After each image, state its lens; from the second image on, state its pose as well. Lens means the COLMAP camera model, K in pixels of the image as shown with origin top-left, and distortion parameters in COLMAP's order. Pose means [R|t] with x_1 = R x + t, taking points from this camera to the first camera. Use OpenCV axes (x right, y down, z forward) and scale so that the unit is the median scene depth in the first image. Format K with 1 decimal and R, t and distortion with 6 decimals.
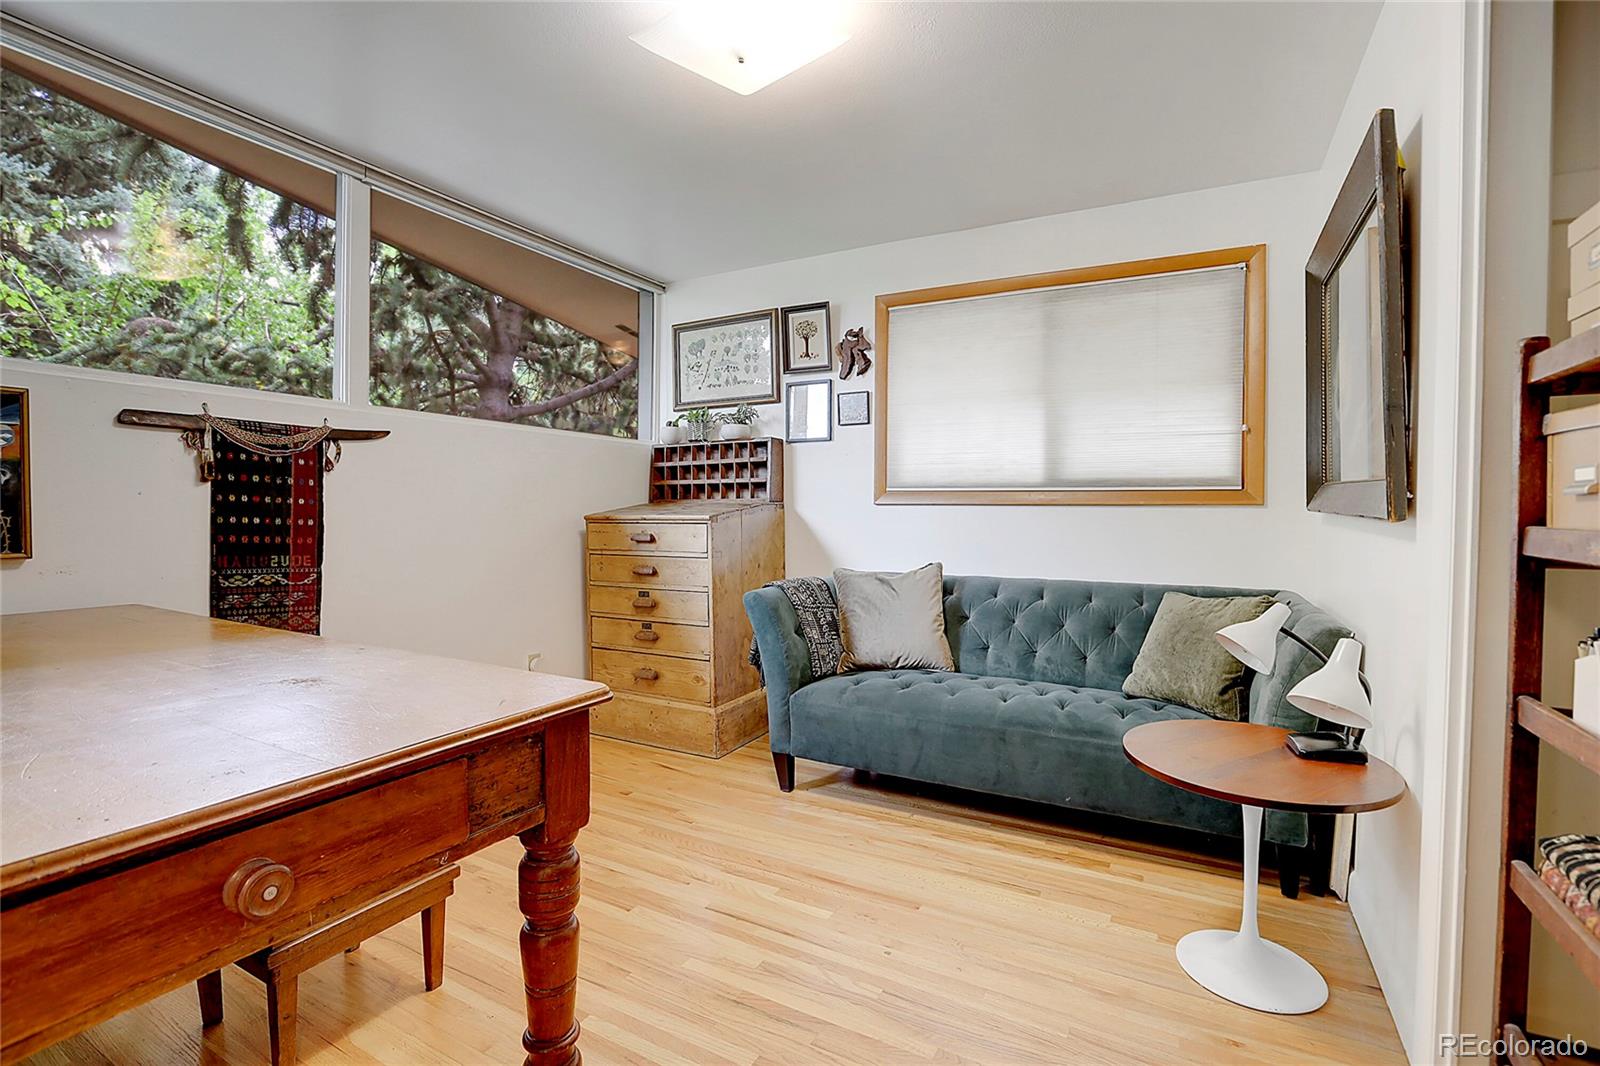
lens RADIAL K [[724.4, 0, 802.9], [0, 724.4, 528.3], [0, 0, 1]] dist [-0.059554, 0.020593]
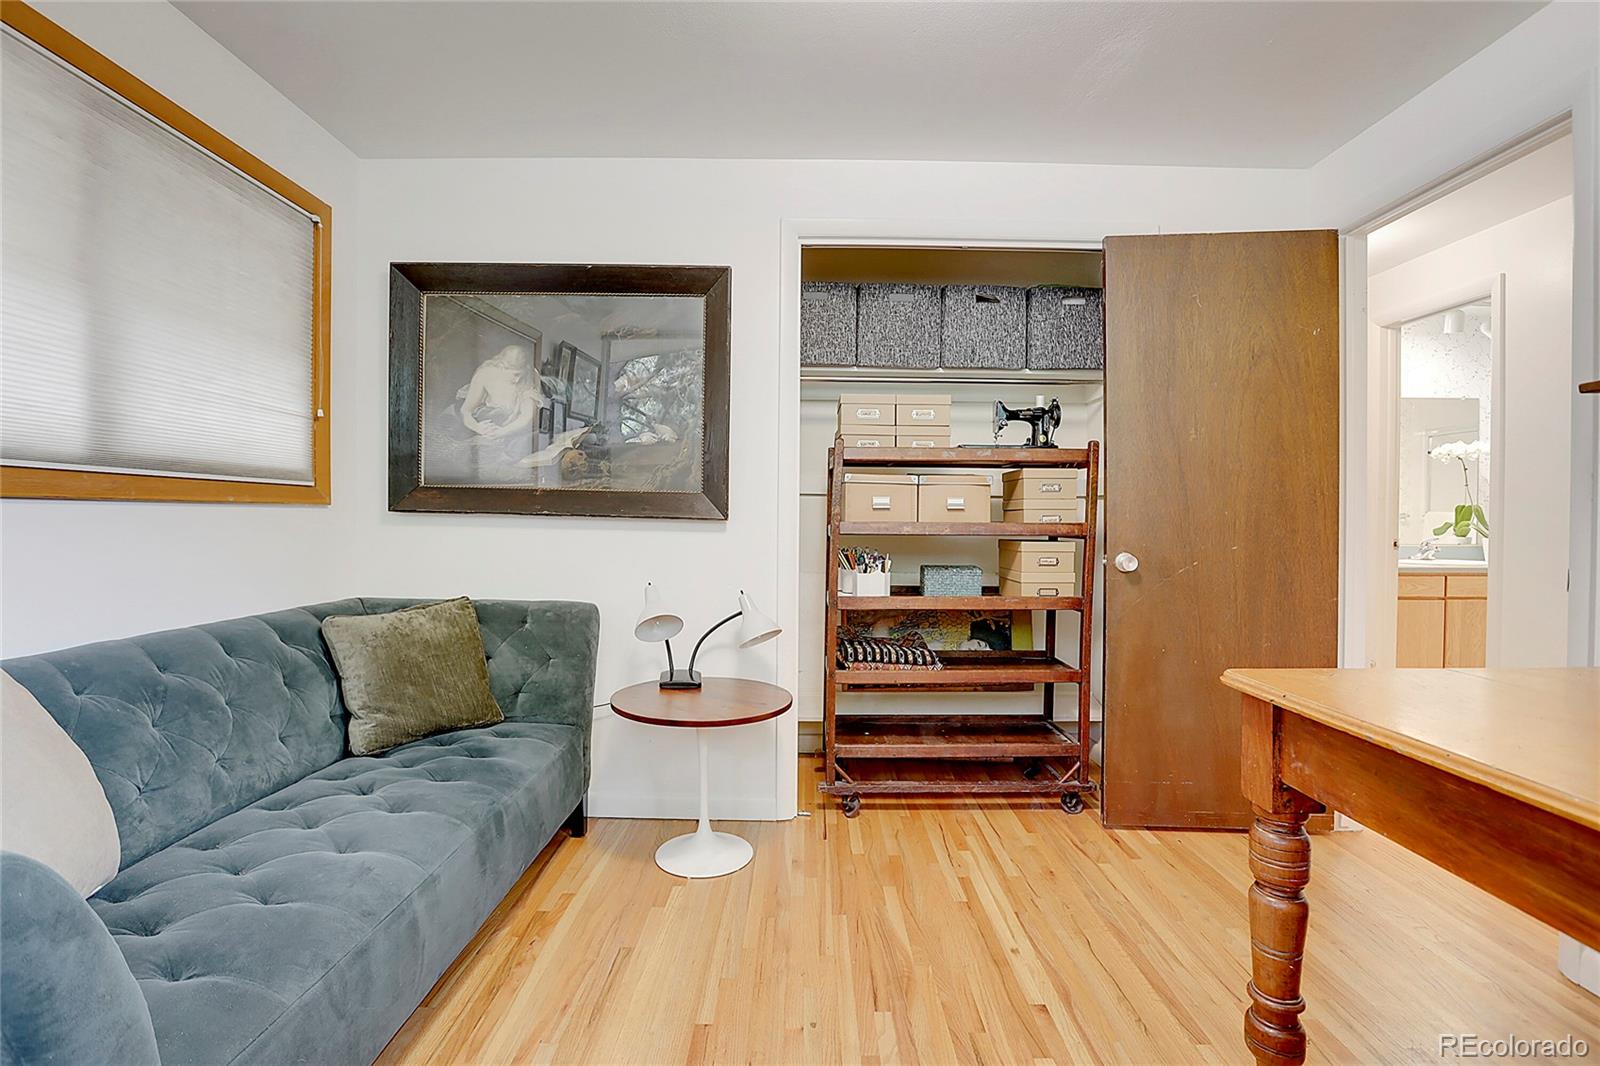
lens RADIAL K [[724.4, 0, 802.9], [0, 724.4, 528.3], [0, 0, 1]] dist [-0.059554, 0.020593]
pose [[-0.476595, -0.018201, 0.878935, -0.382516], [0.012032, 0.999557, 0.027223, -0.019912], [-0.879041, 0.023550, -0.476165, 0.866624]]
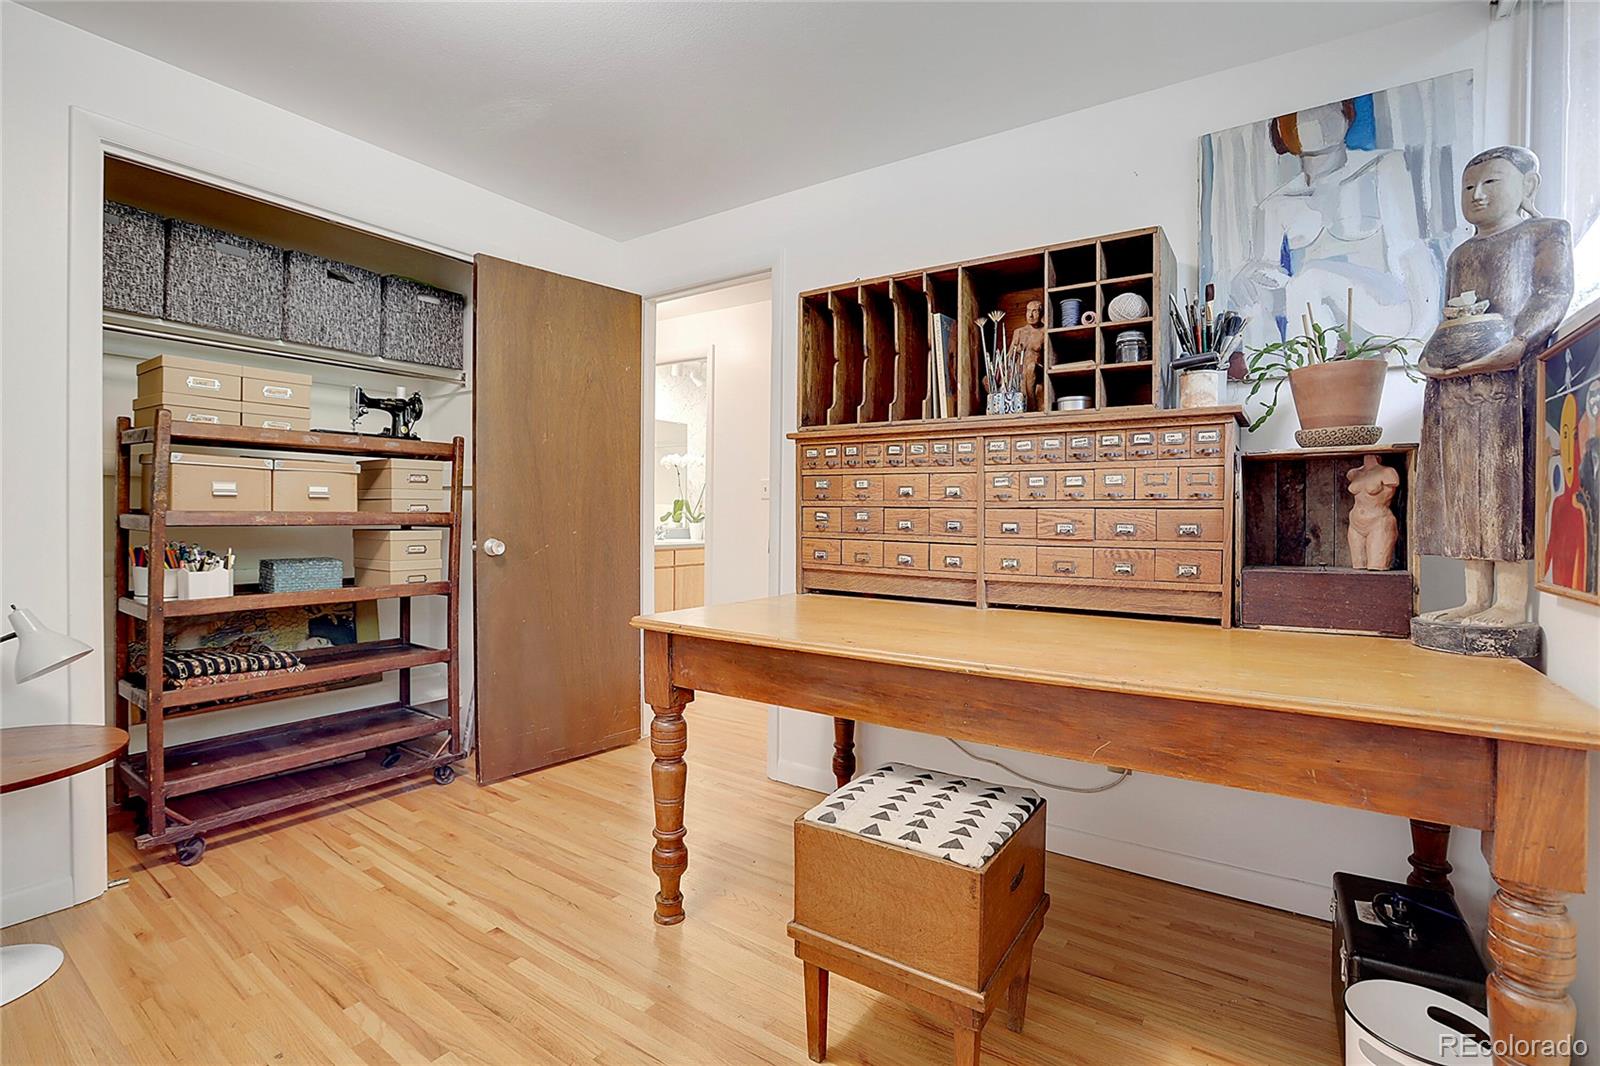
lens RADIAL K [[724.4, 0, 802.9], [0, 724.4, 528.3], [0, 0, 1]] dist [-0.059554, 0.020593]
pose [[-0.994271, -0.016528, 0.105603, -0.332557], [-0.012047, 0.999005, 0.042931, -0.023572], [-0.106207, 0.041413, -0.993481, 1.043127]]
